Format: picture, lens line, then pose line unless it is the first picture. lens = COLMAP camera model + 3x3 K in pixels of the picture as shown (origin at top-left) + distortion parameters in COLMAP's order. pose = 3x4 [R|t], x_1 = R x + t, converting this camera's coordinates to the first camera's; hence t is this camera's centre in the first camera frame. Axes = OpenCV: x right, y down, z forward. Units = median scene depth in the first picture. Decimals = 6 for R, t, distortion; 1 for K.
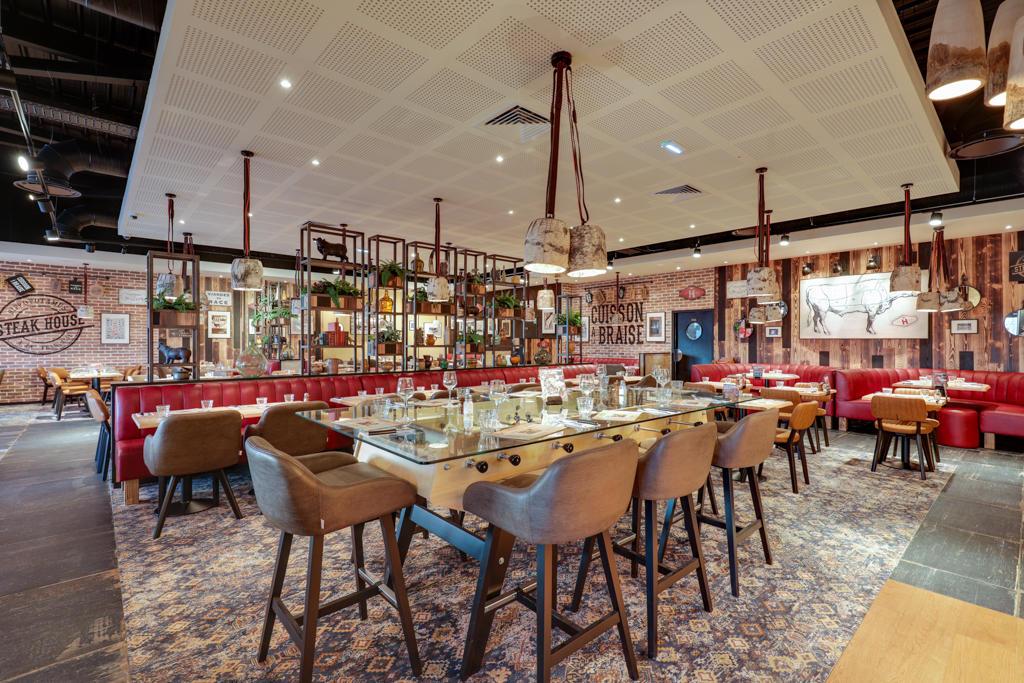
lens RADIAL K [[463.0, 0, 518.5], [0, 463.0, 343.3], [0, 0, 1]] dist [-0.004199, -0.000294]
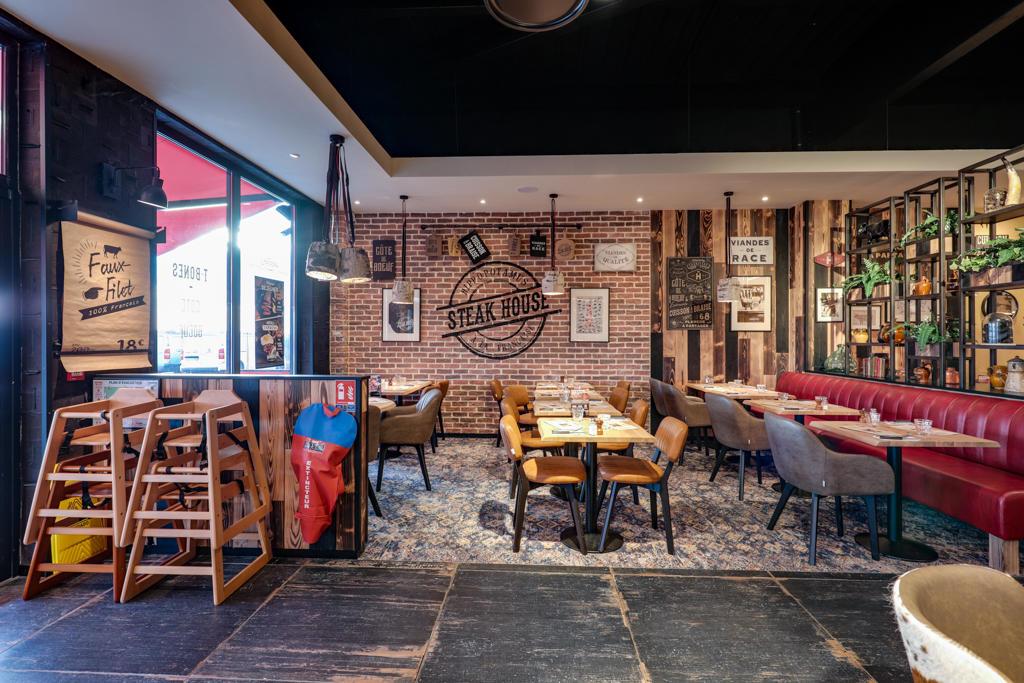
lens RADIAL K [[463.0, 0, 512.1], [0, 463.0, 340.4], [0, 0, 1]] dist [-0.004199, -0.000294]
pose [[0.706554, 0.001024, -0.707658, -0.591983], [-0.004177, 0.999988, -0.002723, 0.001247], [0.707647, 0.004880, 0.706550, 0.584546]]
